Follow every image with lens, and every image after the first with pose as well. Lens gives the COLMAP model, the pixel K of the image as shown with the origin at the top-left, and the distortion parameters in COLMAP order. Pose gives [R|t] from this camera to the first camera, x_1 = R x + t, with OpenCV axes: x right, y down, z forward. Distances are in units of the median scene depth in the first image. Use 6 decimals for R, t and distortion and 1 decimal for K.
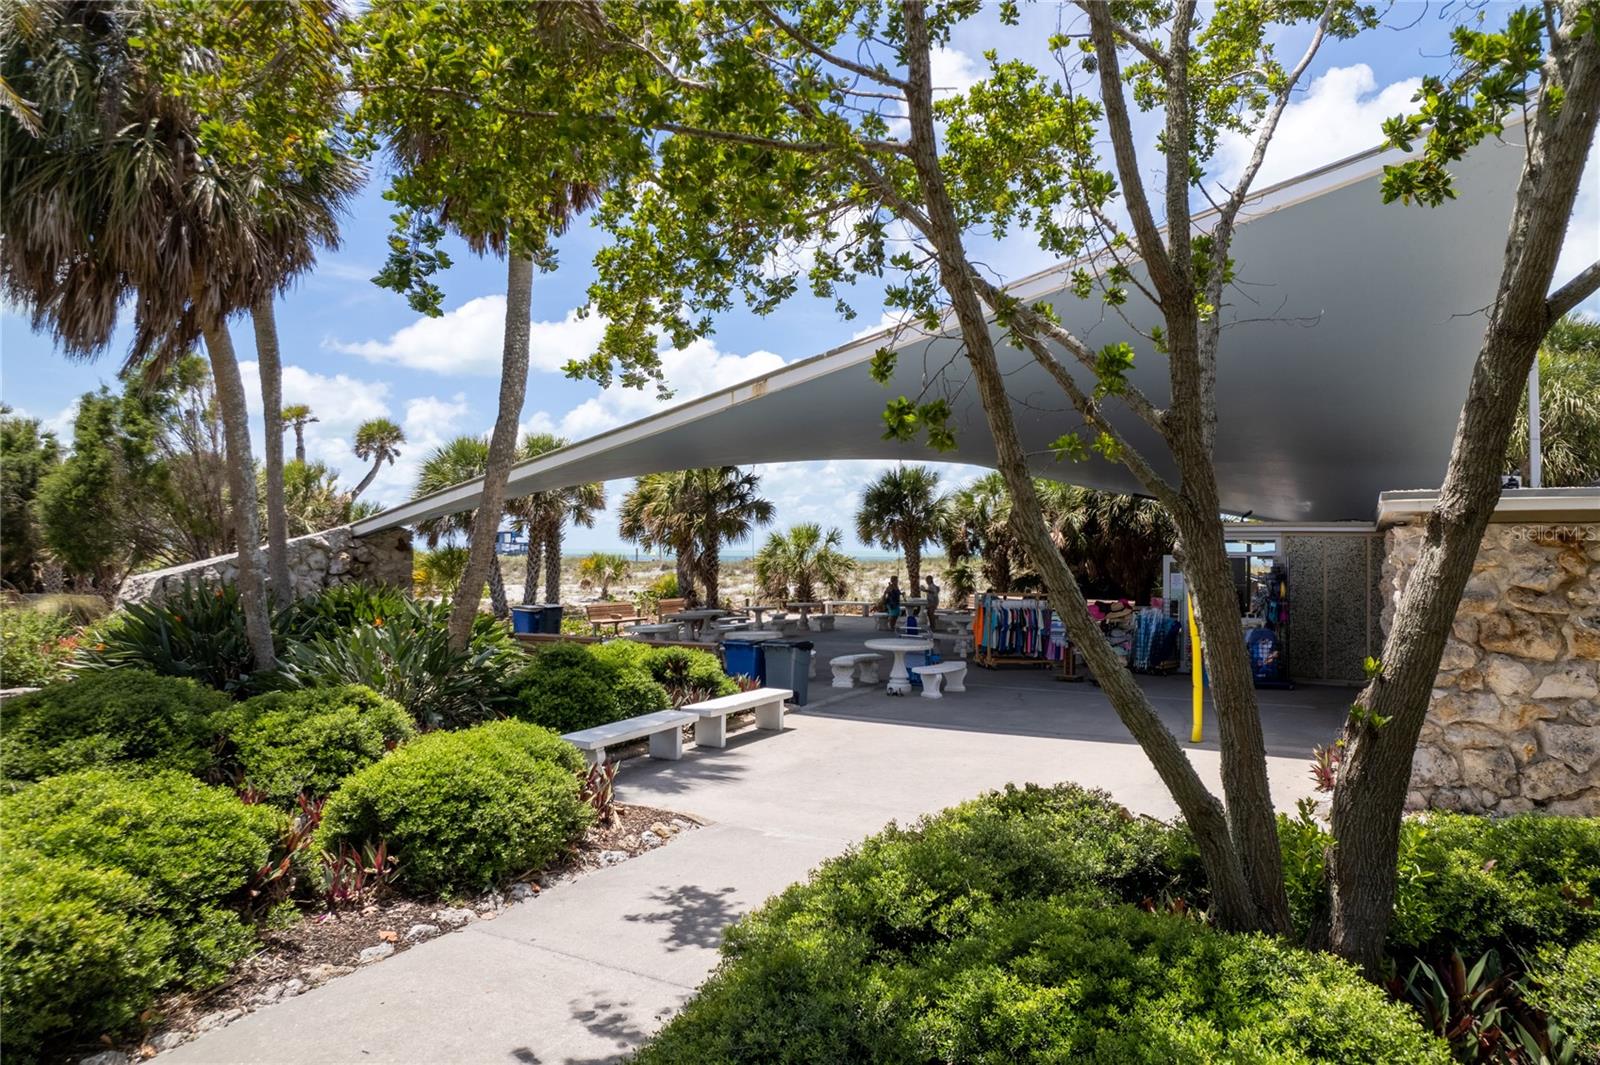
lens RADIAL K [[996.5, 0, 800.0], [0, 996.5, 532.5], [0, 0, 1]] dist [-0.102665, 0.085989]
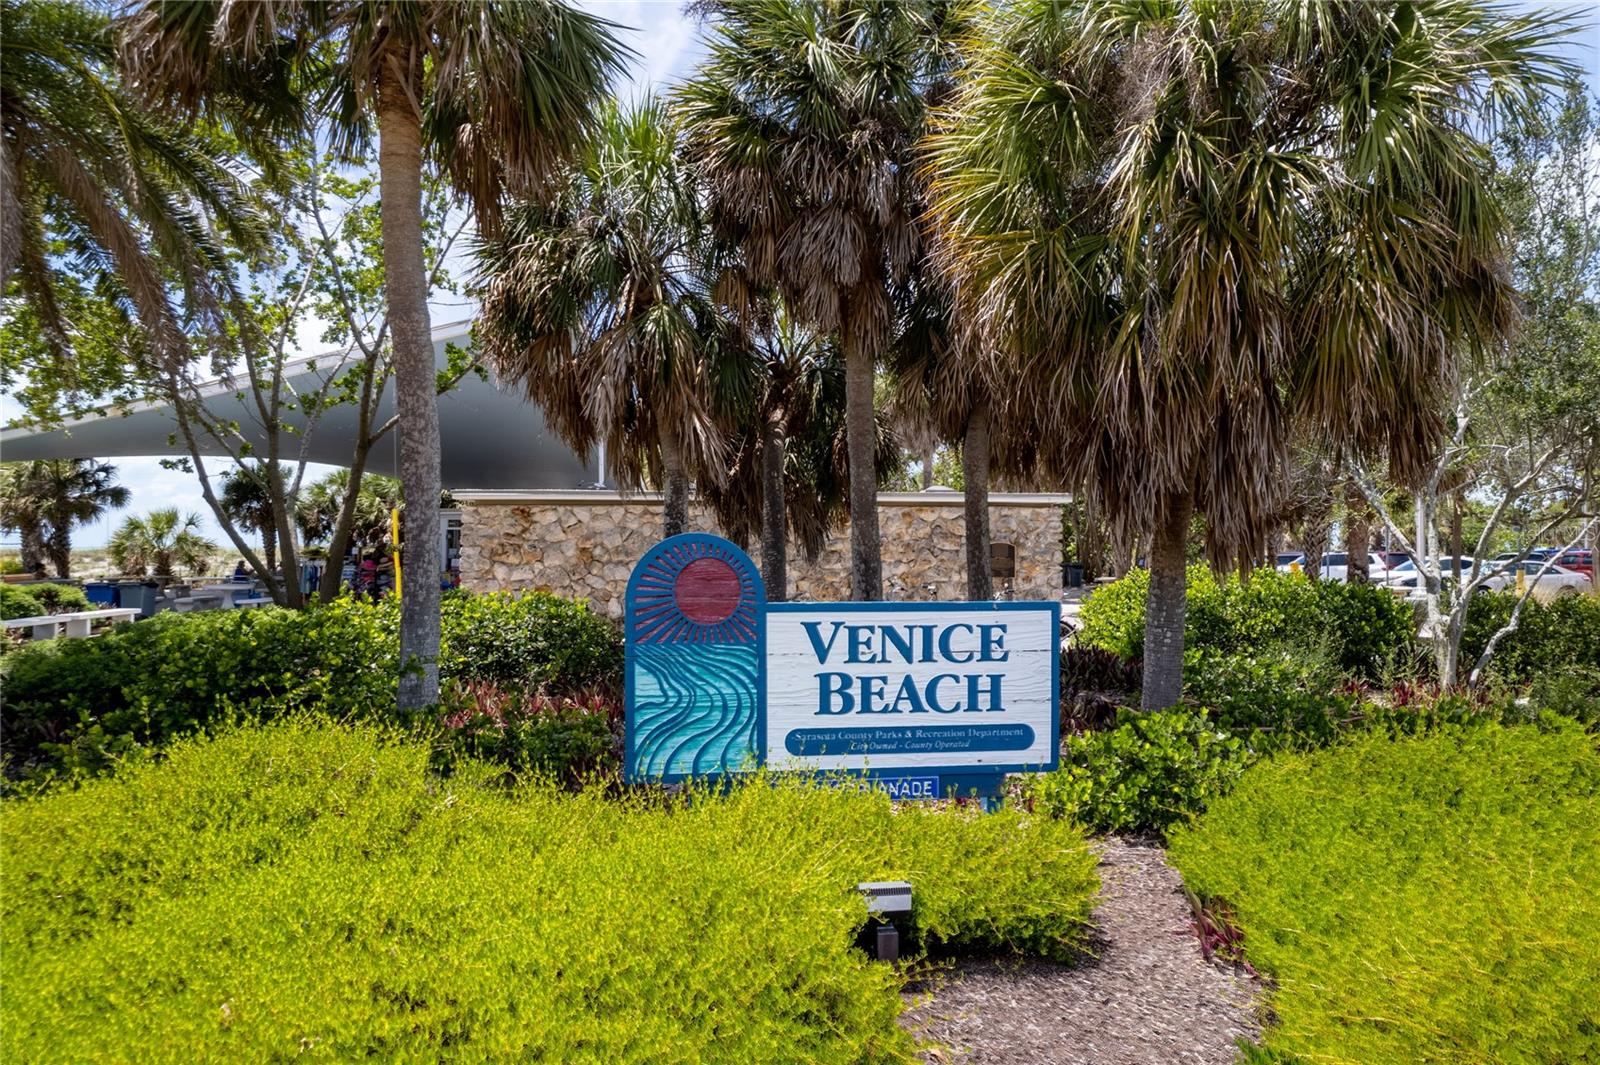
lens RADIAL K [[996.5, 0, 800.0], [0, 996.5, 532.5], [0, 0, 1]] dist [-0.102665, 0.085989]
pose [[0.838179, 0.003337, 0.545385, 0.012369], [-0.006041, 0.999977, 0.003166, 0.011141], [-0.545362, -0.005948, 0.838180, -0.339320]]
